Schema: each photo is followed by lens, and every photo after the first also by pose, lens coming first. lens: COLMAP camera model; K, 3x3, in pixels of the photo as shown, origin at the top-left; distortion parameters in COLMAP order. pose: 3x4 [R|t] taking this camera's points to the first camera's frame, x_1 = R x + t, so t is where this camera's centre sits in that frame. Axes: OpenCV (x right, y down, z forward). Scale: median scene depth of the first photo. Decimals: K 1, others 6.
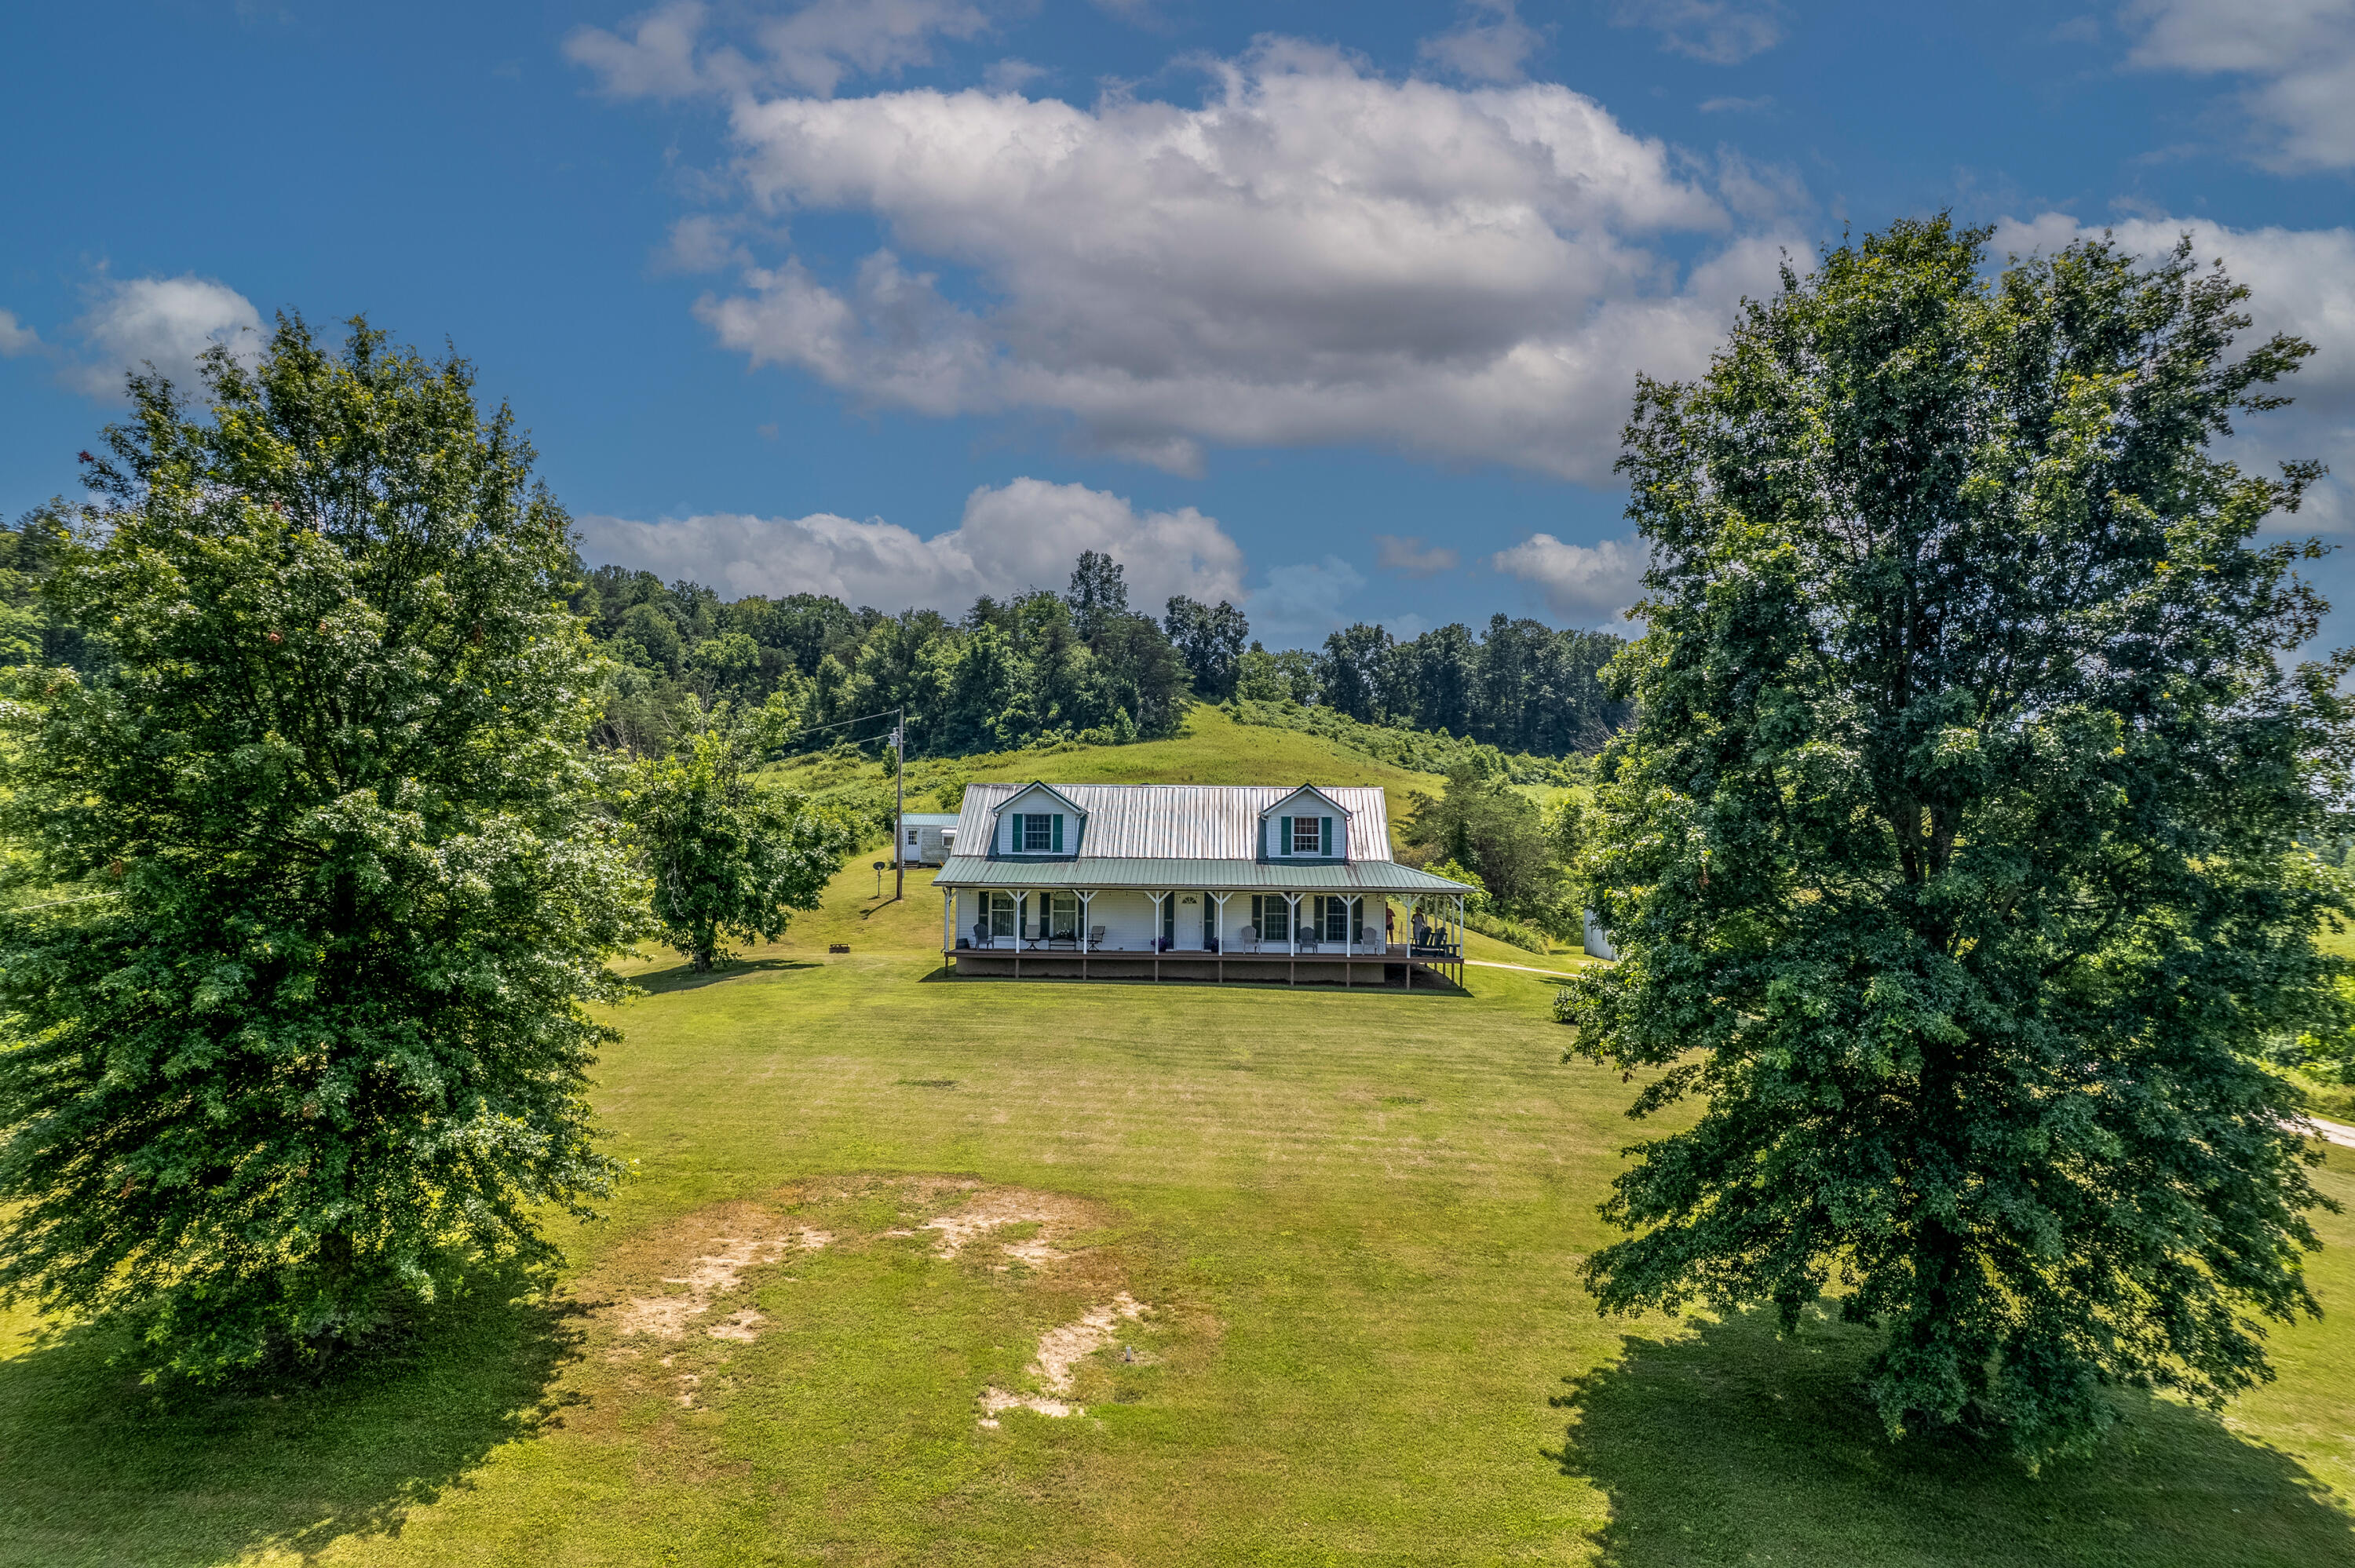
lens RADIAL K [[1540.4, 0, 1177.5], [0, 1540.4, 784.0], [0, 0, 1]] dist [-0.069874, 0.095518]
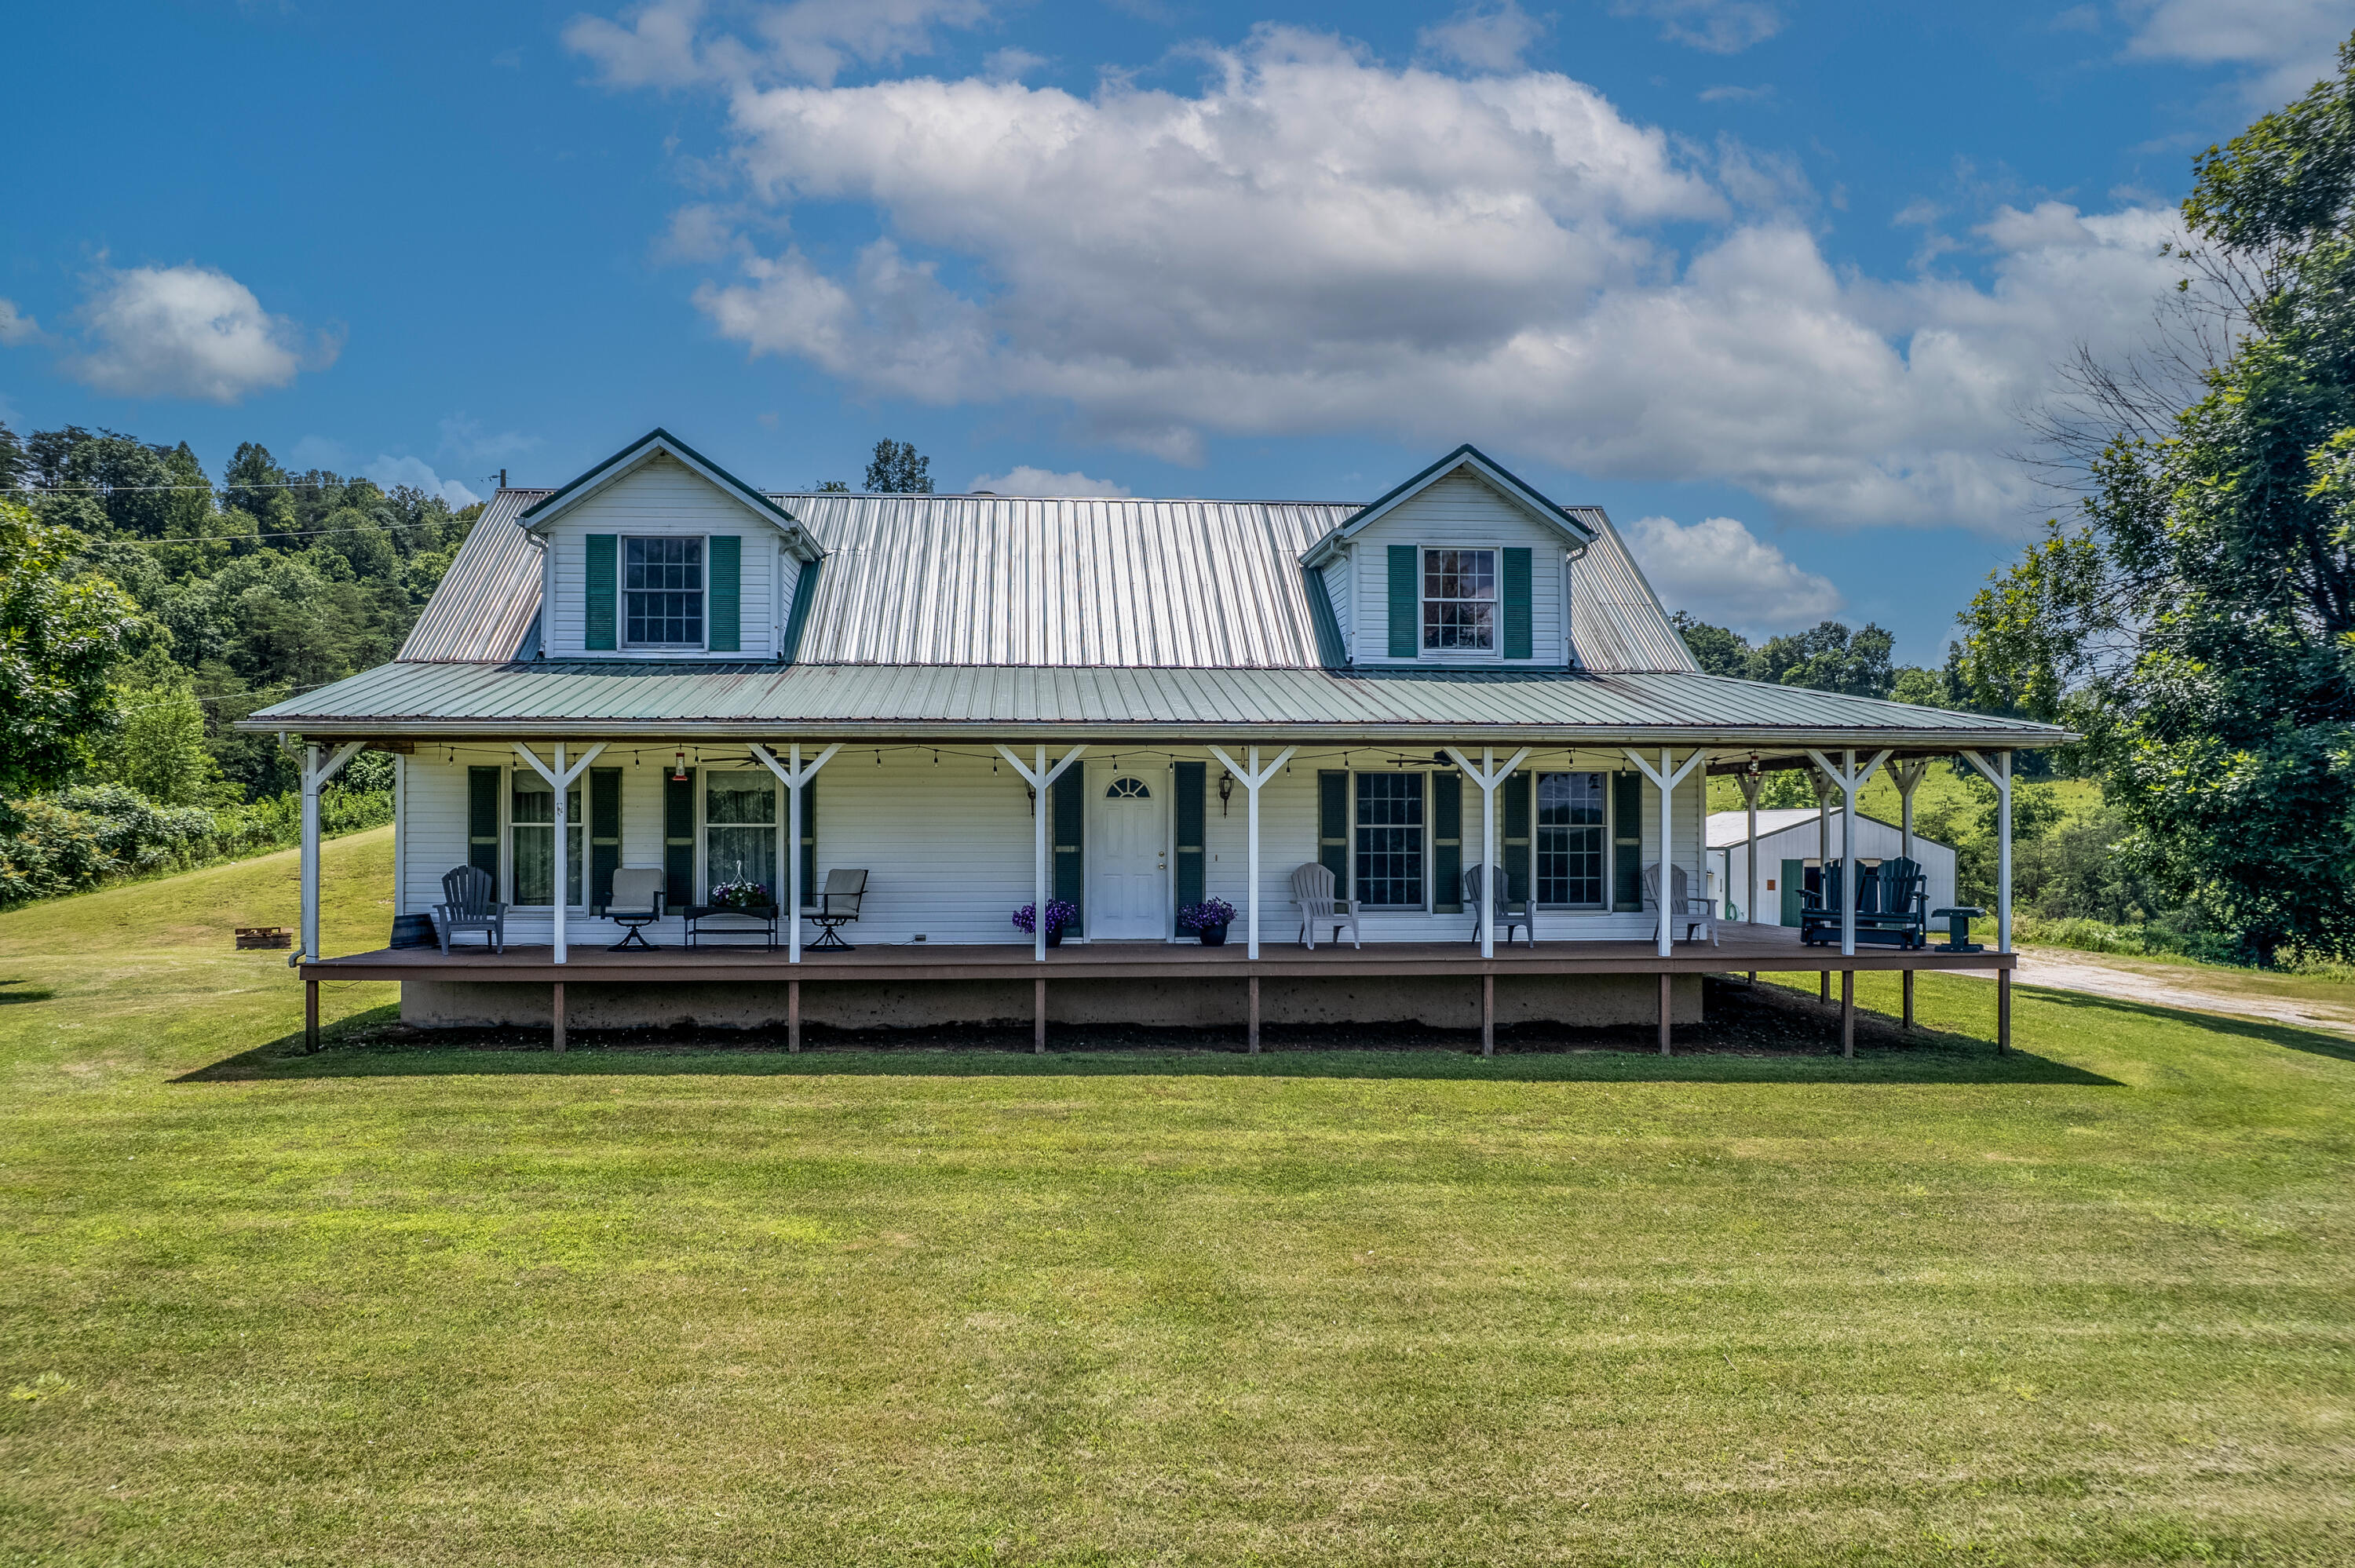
lens RADIAL K [[1533.0, 0, 1145.6], [0, 1533.0, 795.7], [0, 0, 1]] dist [-0.029532, 0.000115]
pose [[0.994669, -0.007685, 0.102832, -0.022365], [0.004292, 0.999440, 0.033177, 0.066590], [-0.103029, -0.032559, 0.994145, 0.675291]]
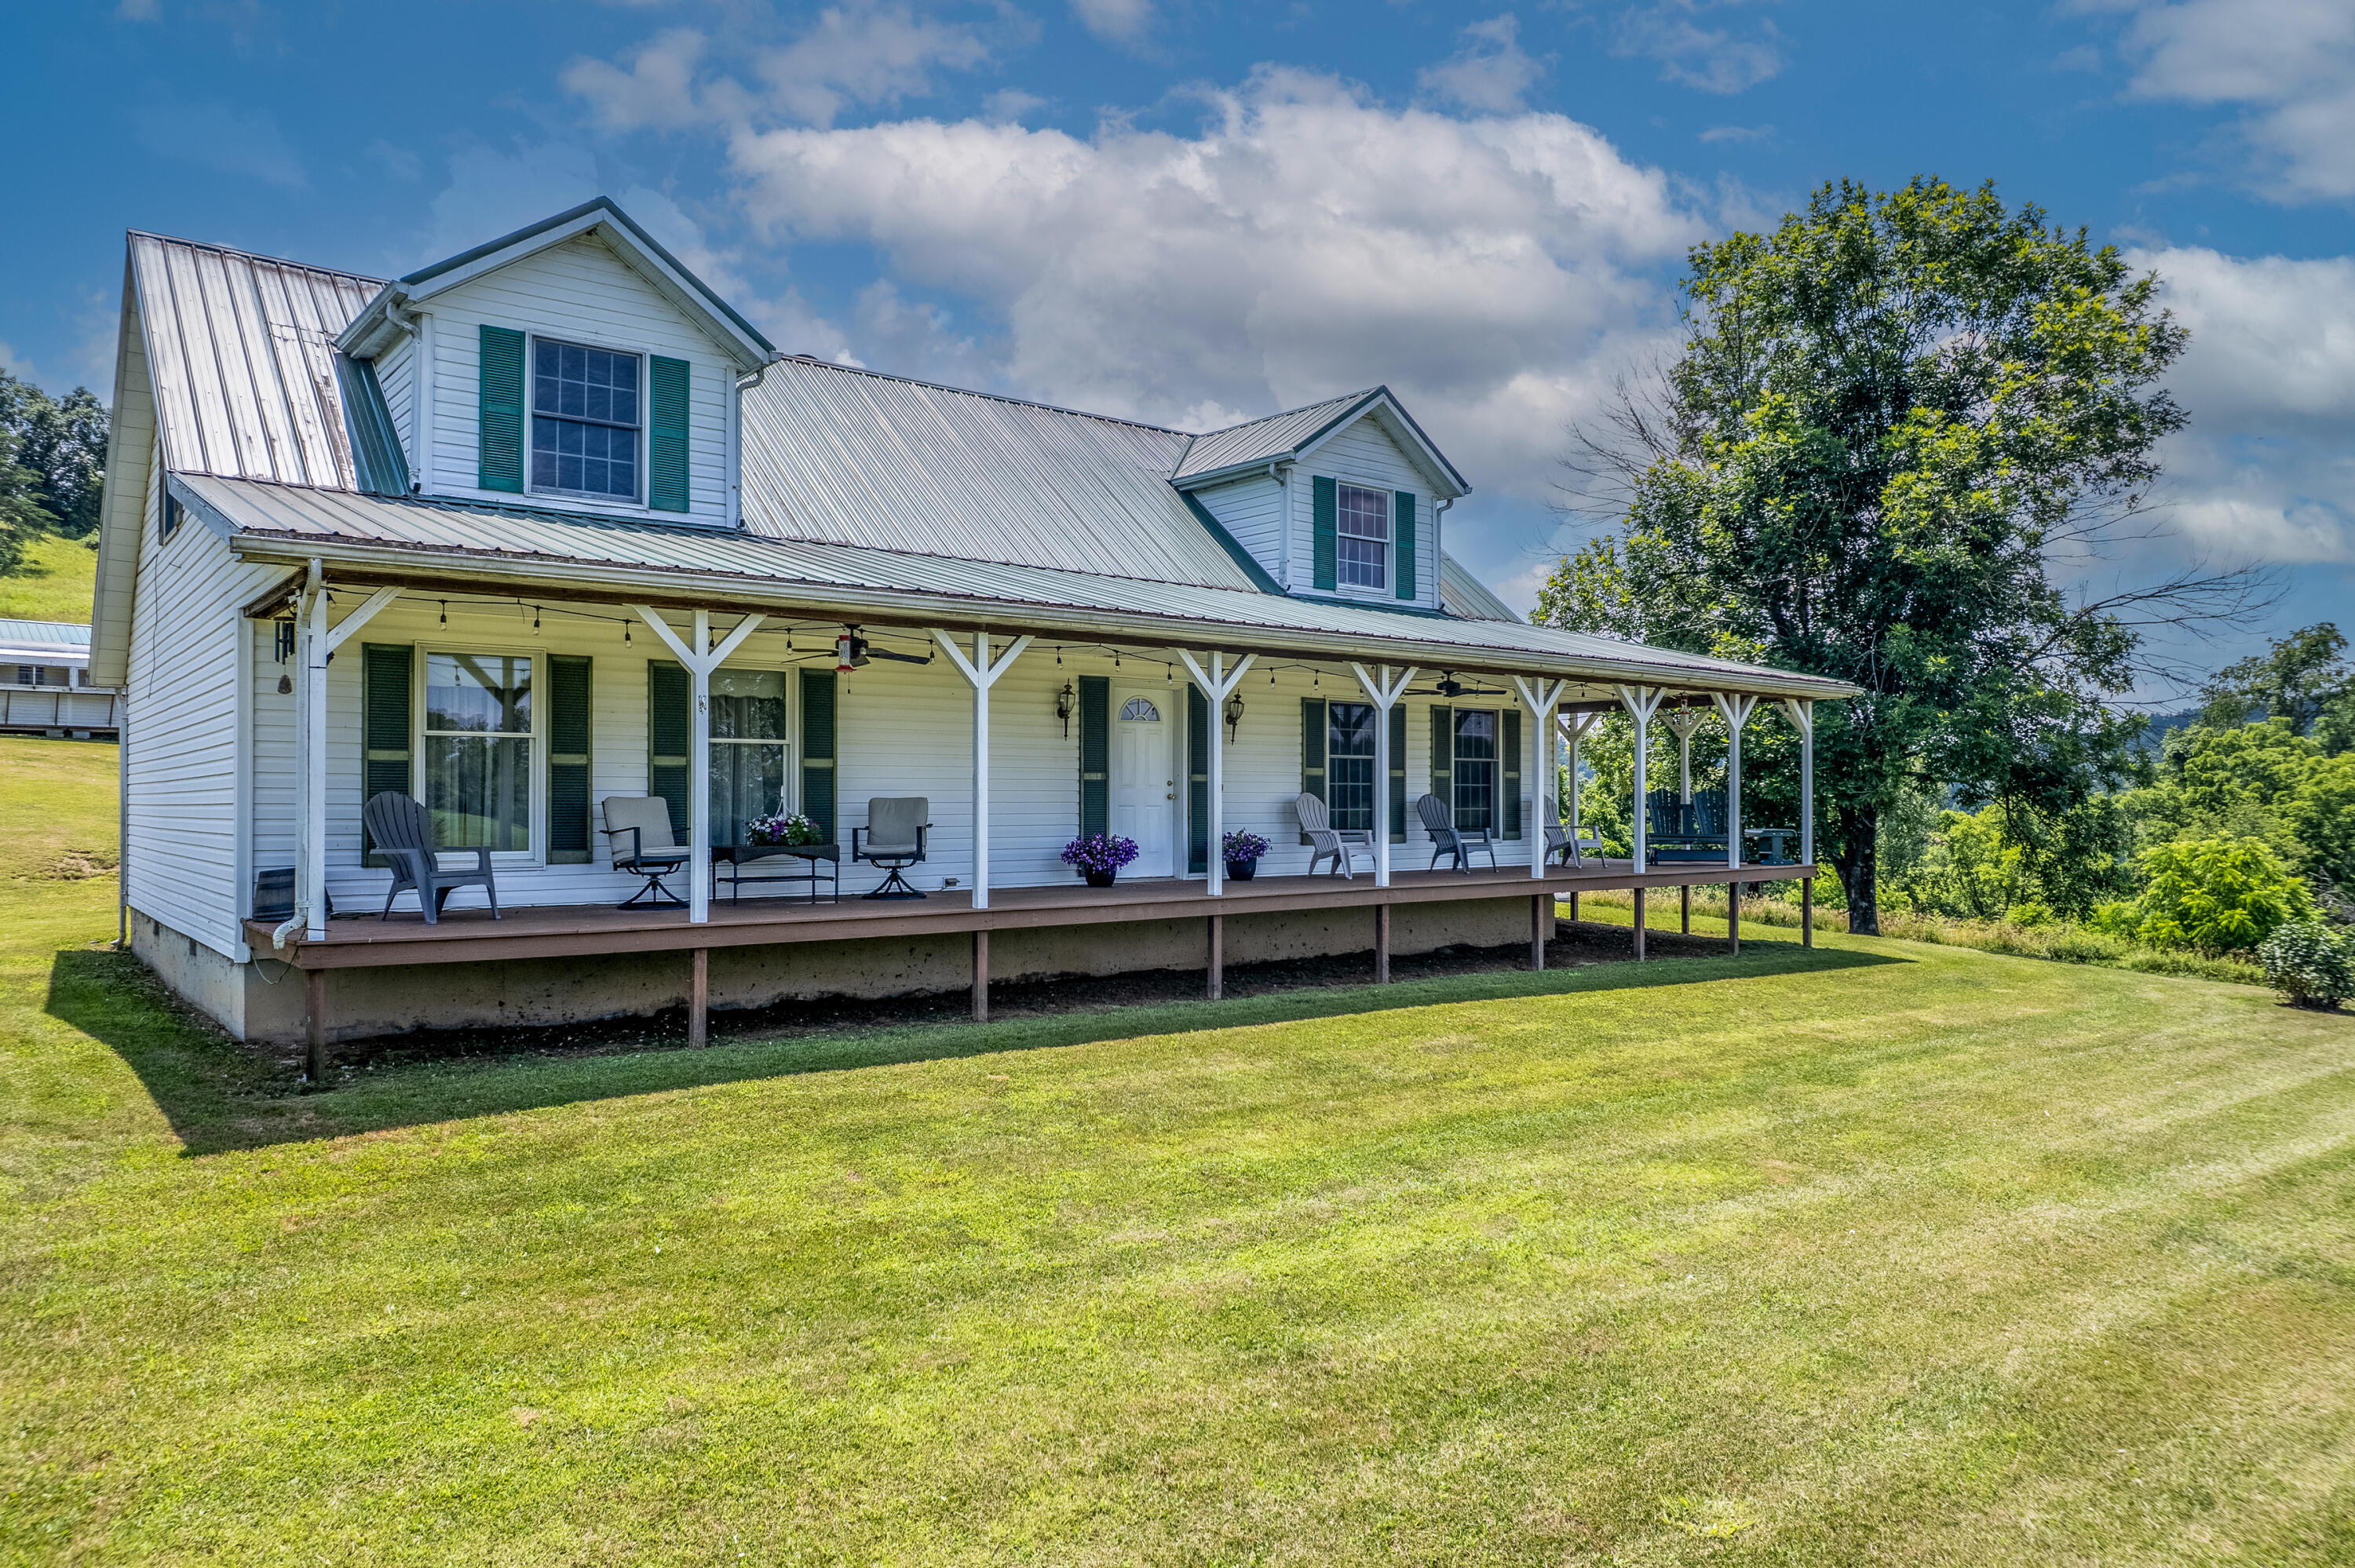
lens RADIAL K [[1540.4, 0, 1177.5], [0, 1540.4, 784.0], [0, 0, 1]] dist [-0.069874, 0.095518]
pose [[0.759184, -0.003830, 0.650864, -0.180215], [-0.025325, 0.999052, 0.035418, 0.079463], [-0.650383, -0.043372, 0.758367, 0.772115]]
